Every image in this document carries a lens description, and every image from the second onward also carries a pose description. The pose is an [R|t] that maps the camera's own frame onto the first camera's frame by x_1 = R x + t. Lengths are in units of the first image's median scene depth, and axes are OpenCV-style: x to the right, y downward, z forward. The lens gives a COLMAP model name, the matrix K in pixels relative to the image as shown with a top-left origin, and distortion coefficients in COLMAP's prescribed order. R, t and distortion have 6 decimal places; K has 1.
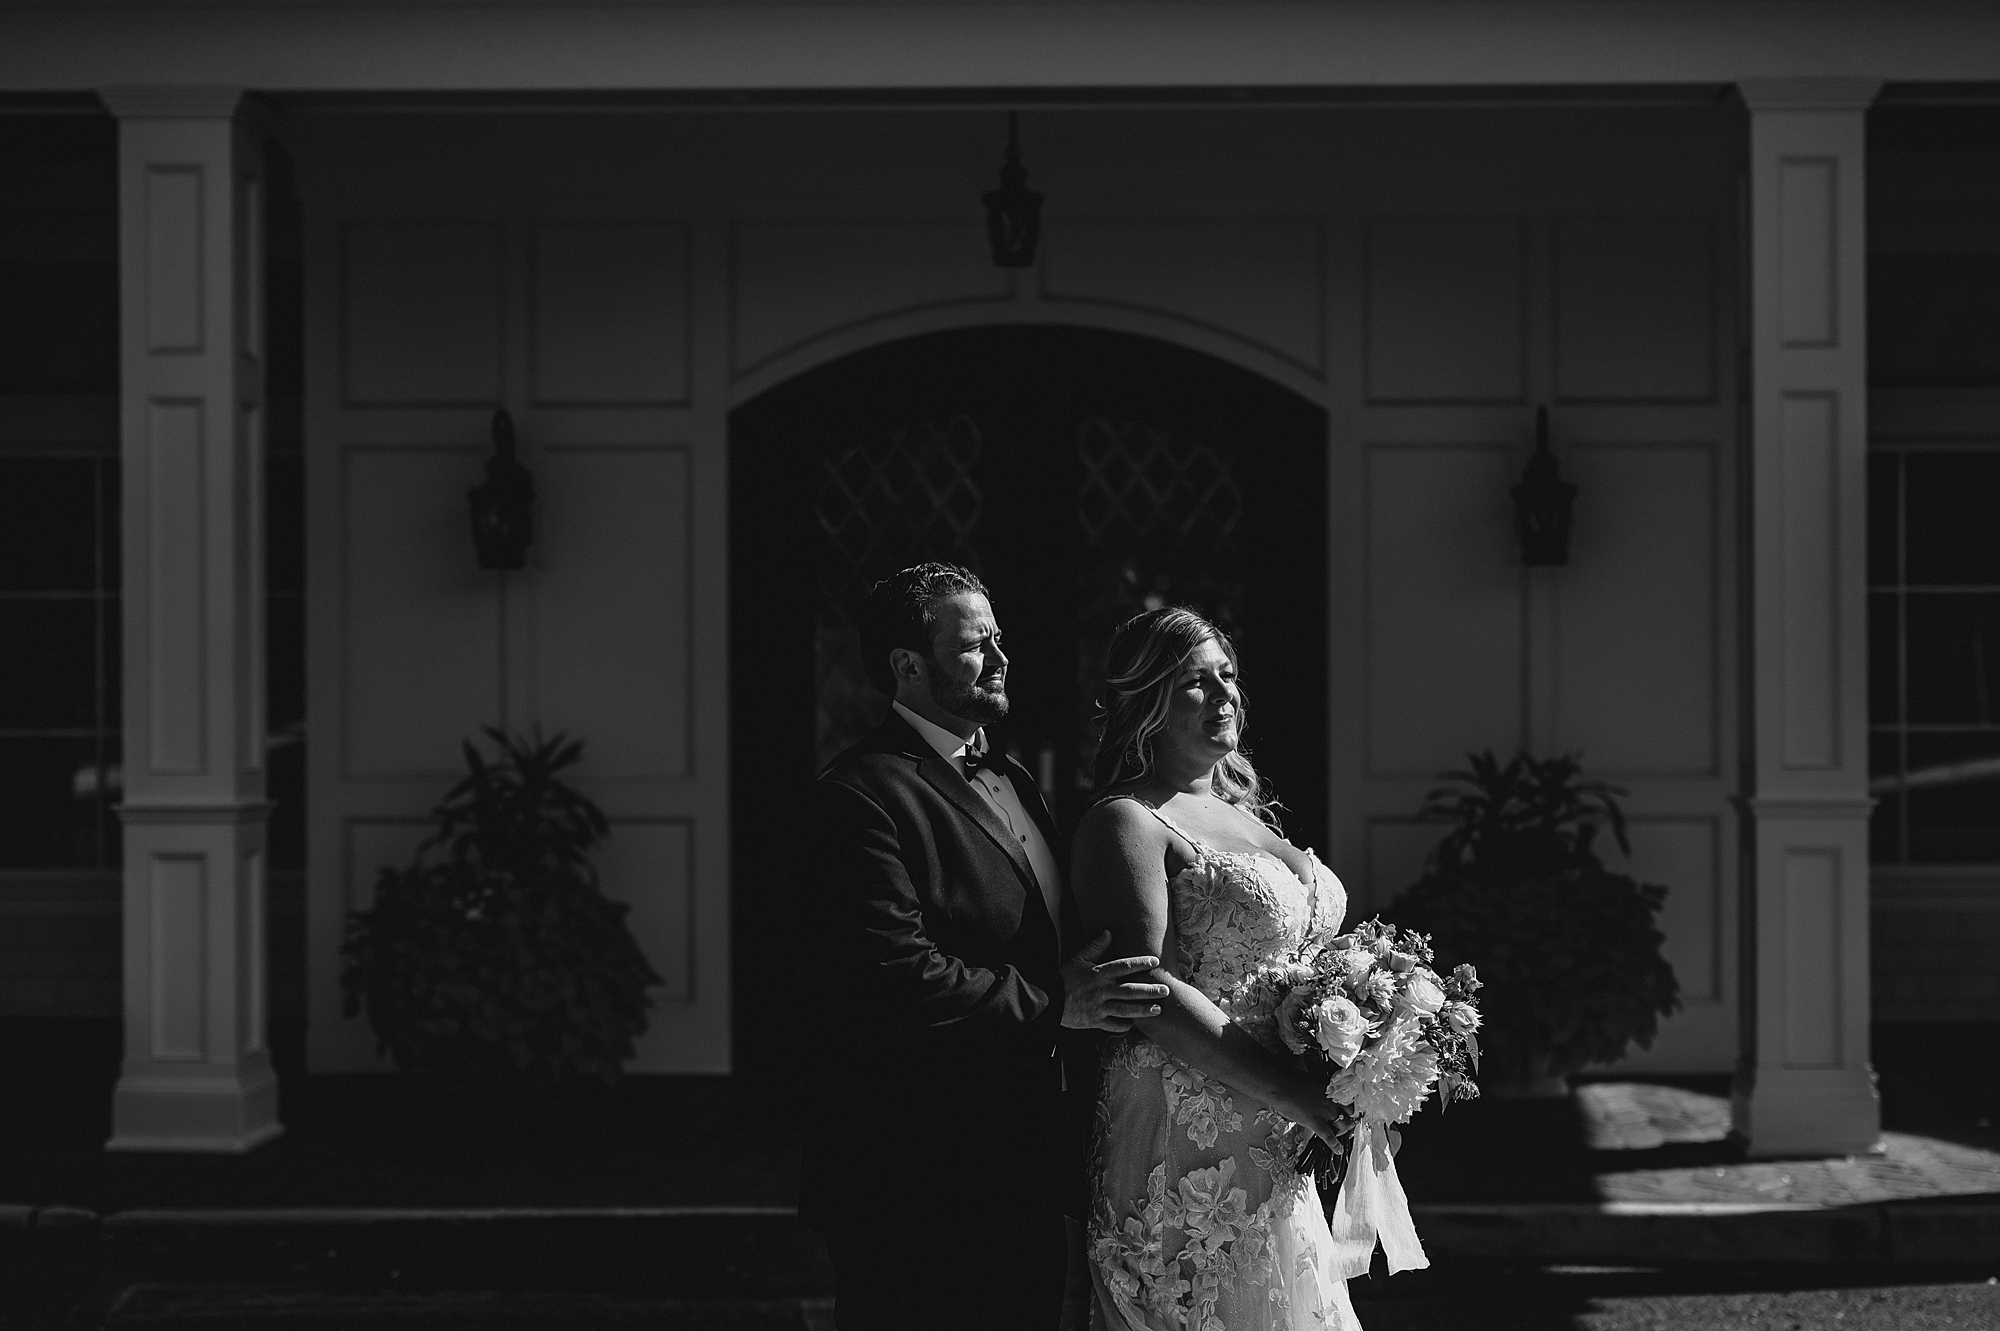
lens RADIAL K [[3371.3, 0, 1211.3], [0, 3371.3, 764.5], [0, 0, 1]] dist [0.046798, 0.028465]
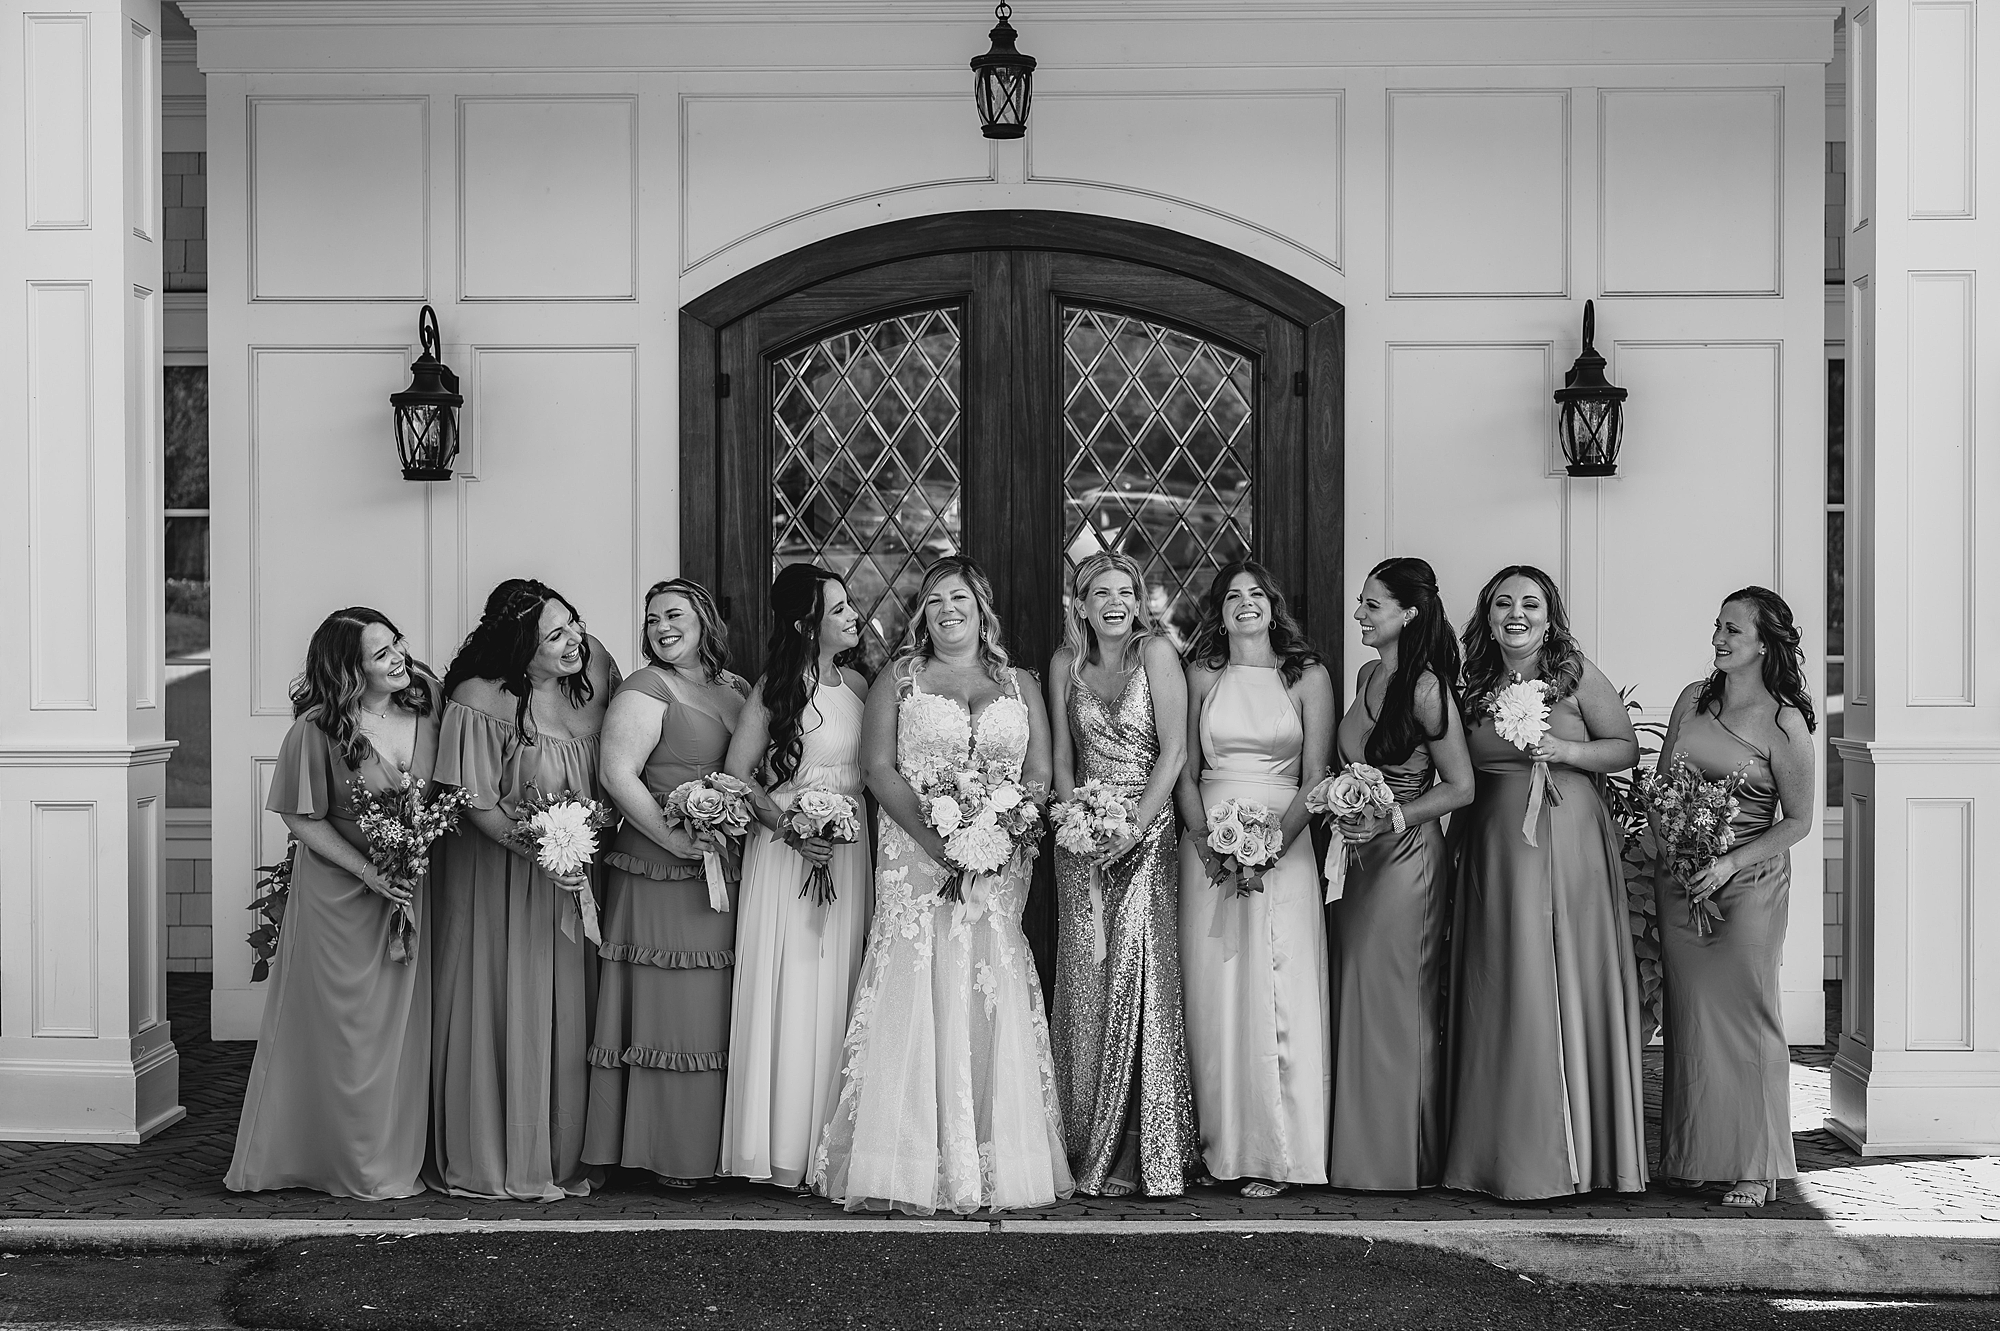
lens RADIAL K [[2951.8, 0, 1044.0], [0, 2951.8, 715.0], [0, 0, 1]] dist [-0.003796, 0.015745]
pose [[0.999990, 0.000794, 0.004472, -0.050633], [-0.000844, 0.999938, 0.011080, -0.004658], [-0.004463, -0.011084, 0.999929, 0.218000]]
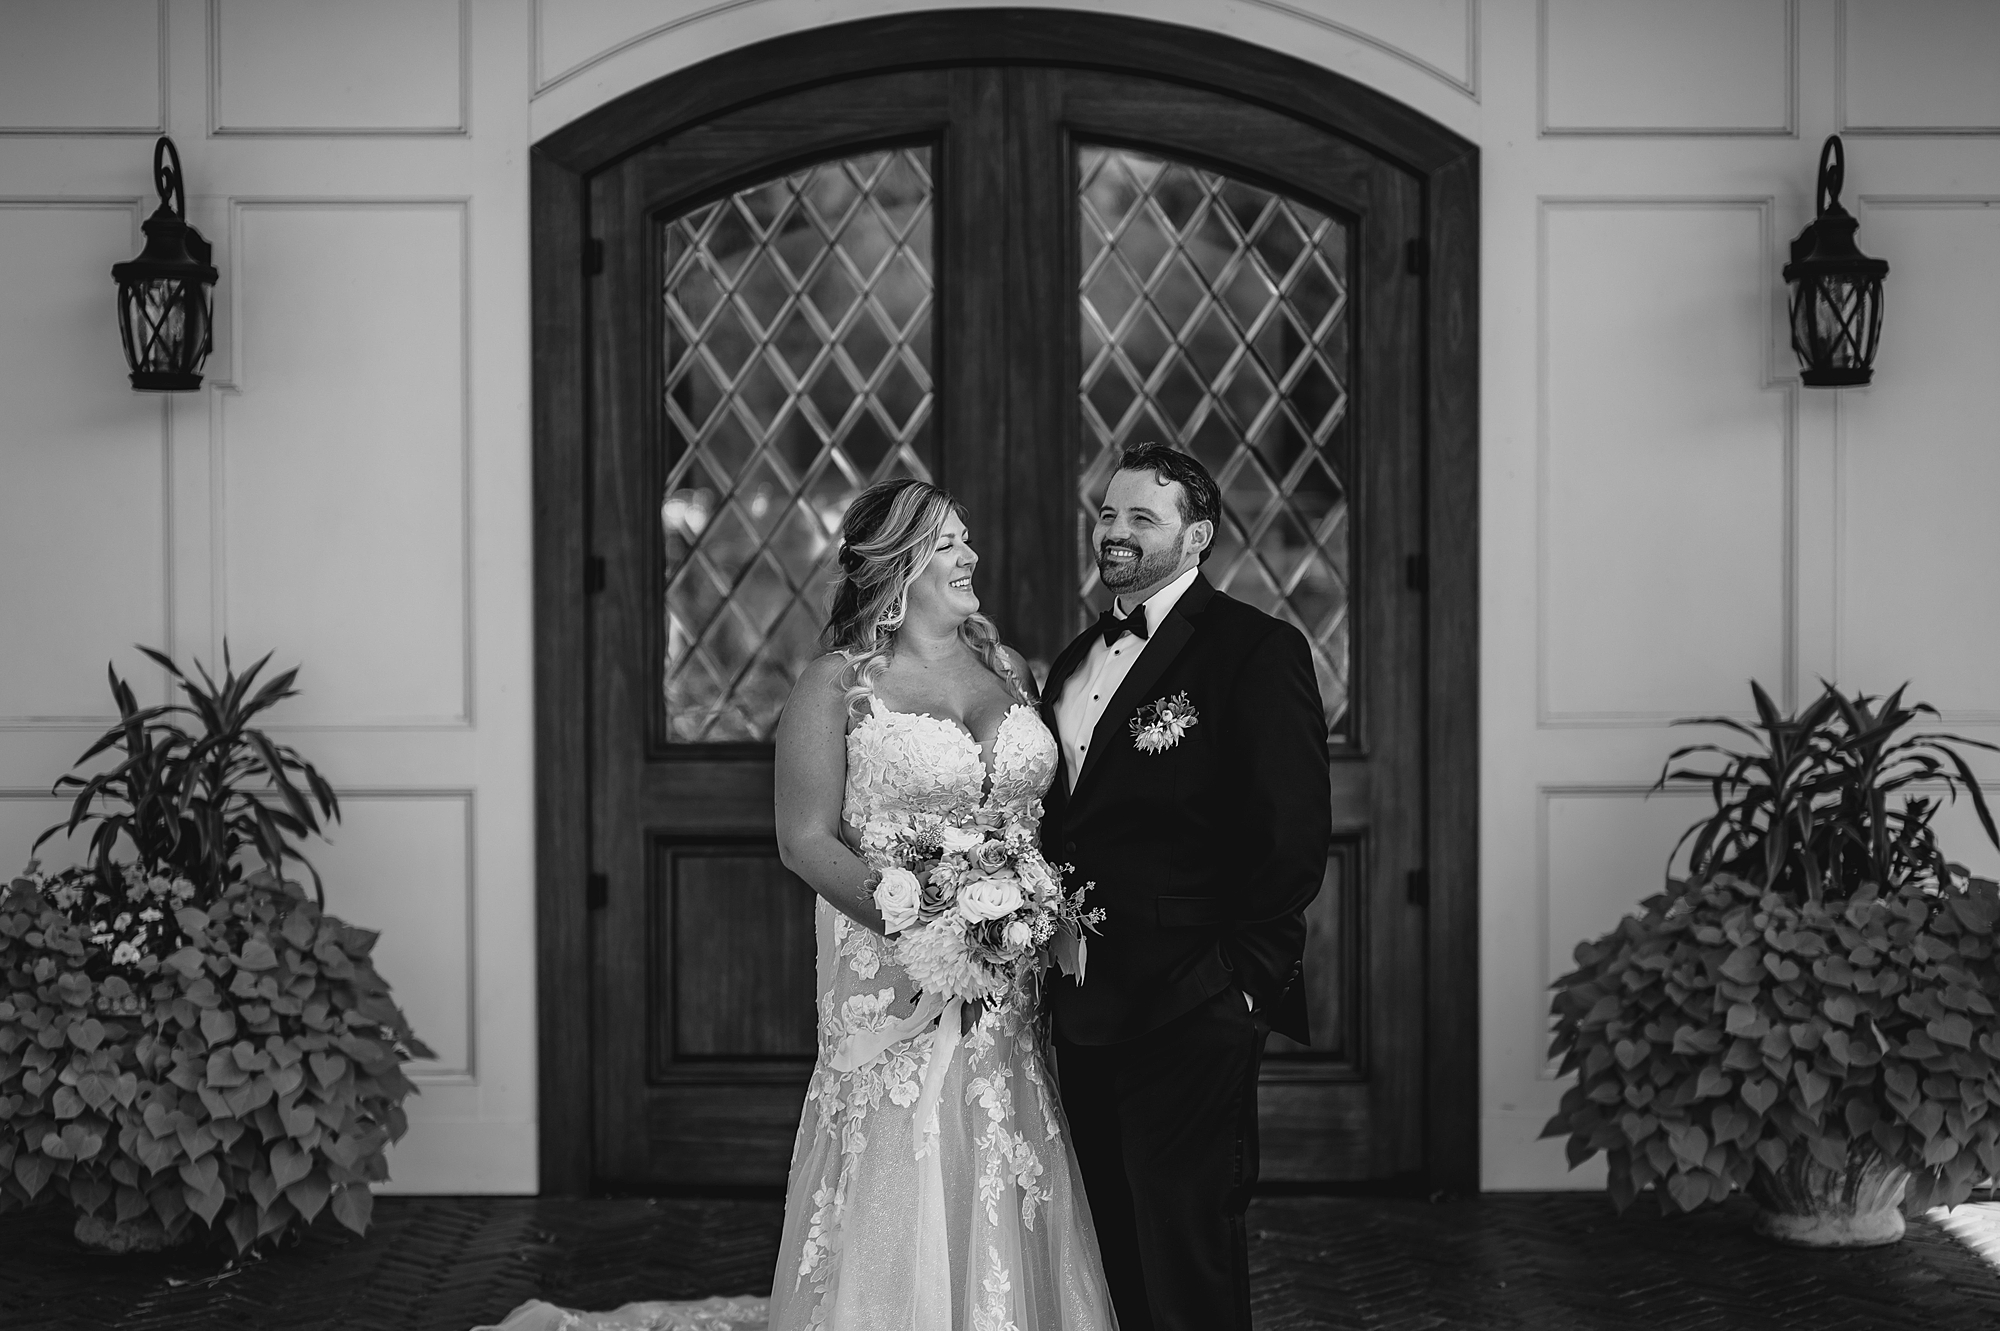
lens RADIAL K [[3047.5, 0, 925.8], [0, 3047.5, 735.9], [0, 0, 1]] dist [-0.001746, 0.003692]
pose [[0.998504, -0.001752, 0.054660, -0.103960], [0.001288, 0.999963, 0.008513, 0.001084], [-0.054672, -0.008429, 0.998469, 0.442277]]
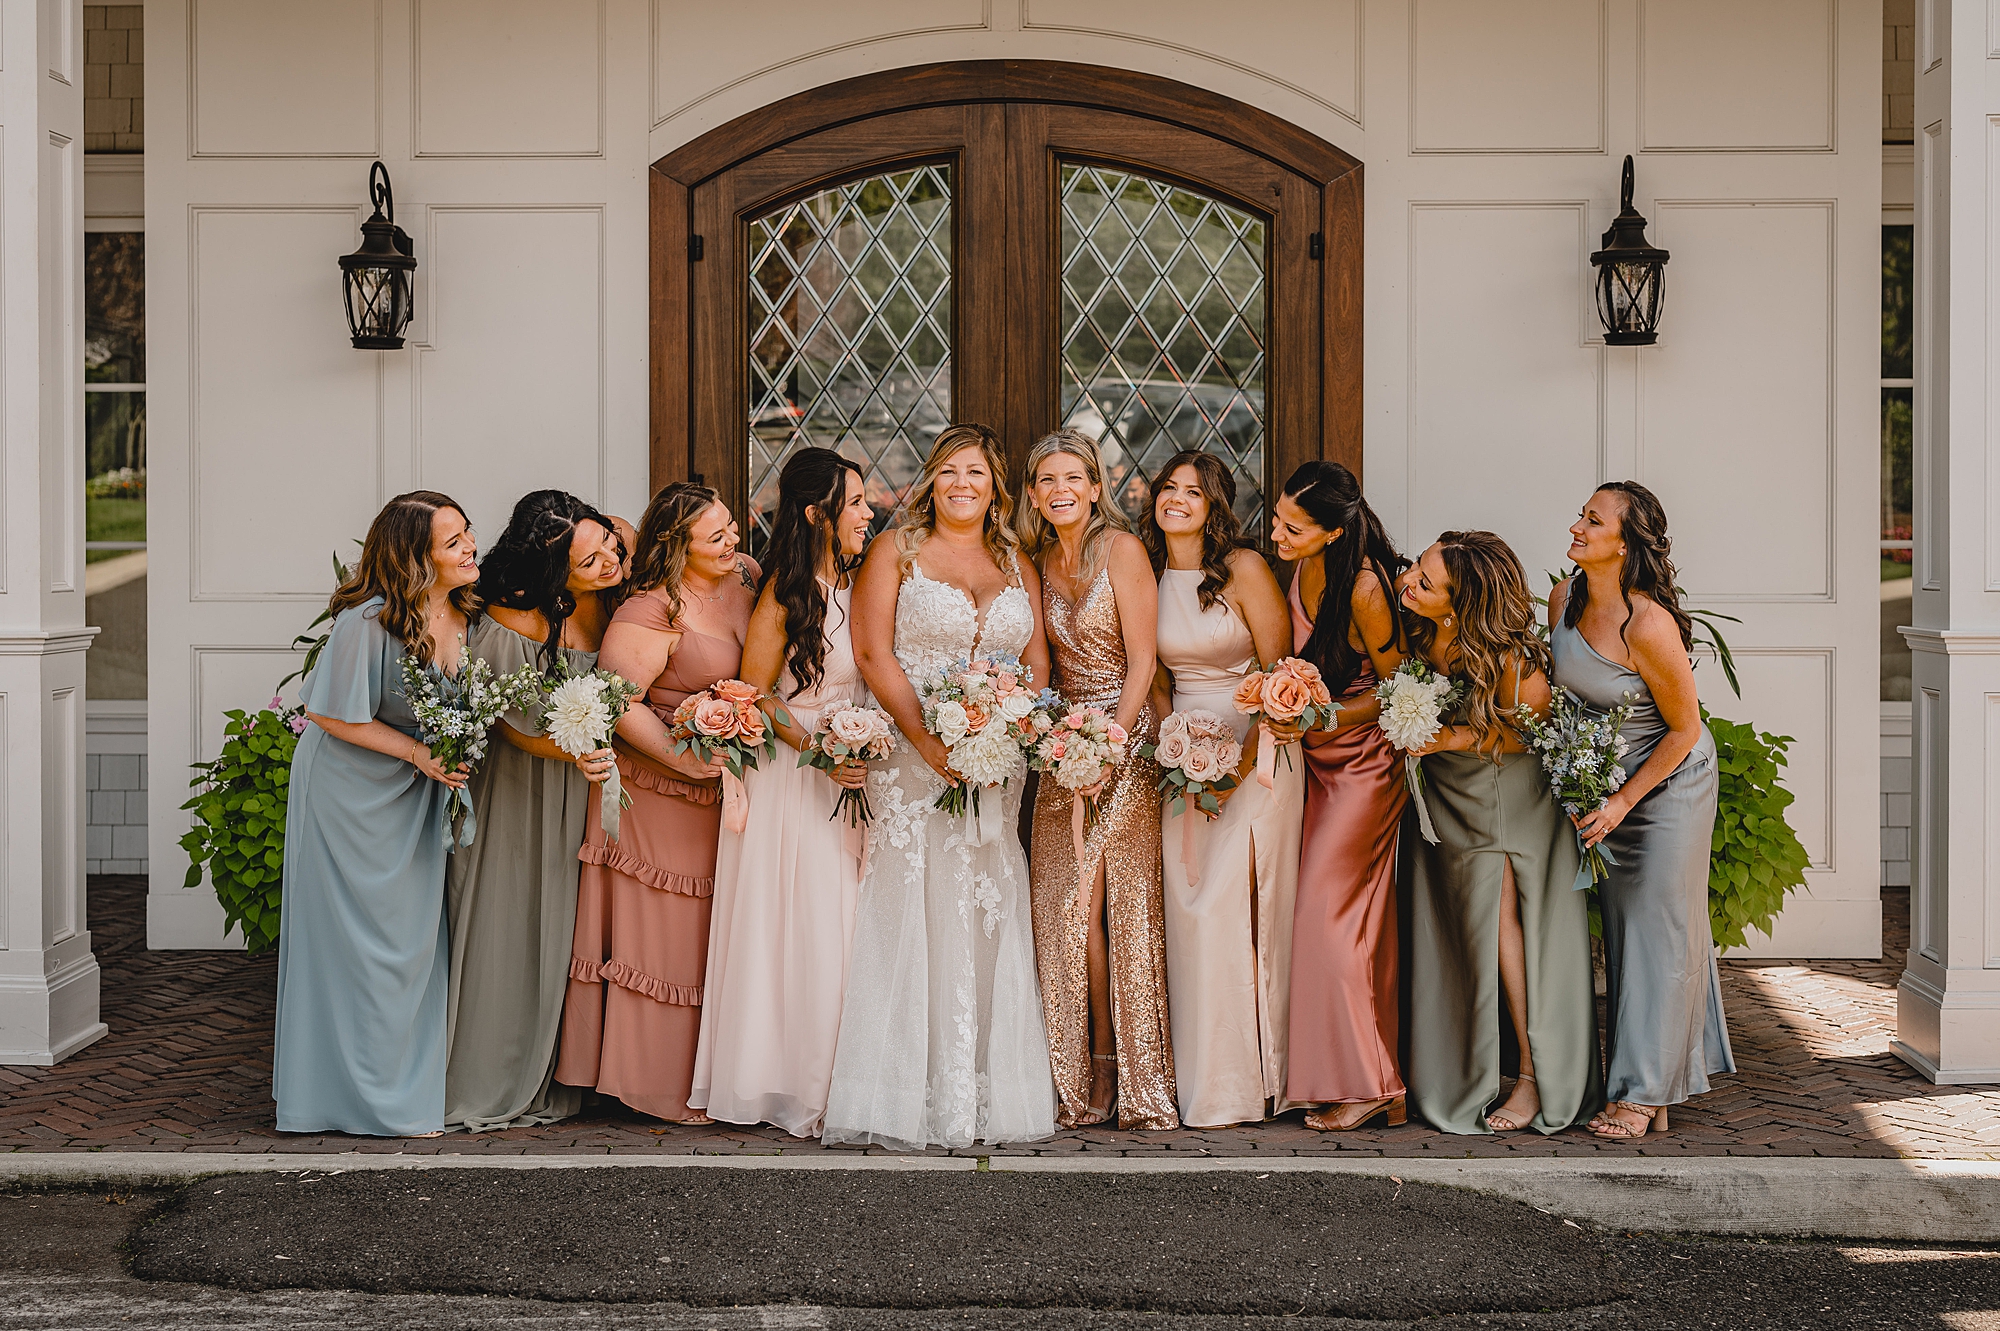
lens RADIAL K [[2902.4, 0, 1033.6], [0, 2902.4, 602.9], [0, 0, 1]] dist [-0.003778, 0.017131]
pose [[0.999997, 0.002286, 0.000003, -0.048655], [-0.002286, 0.999970, 0.007425, -0.000962], [0.000014, -0.007425, 0.999972, 0.287151]]
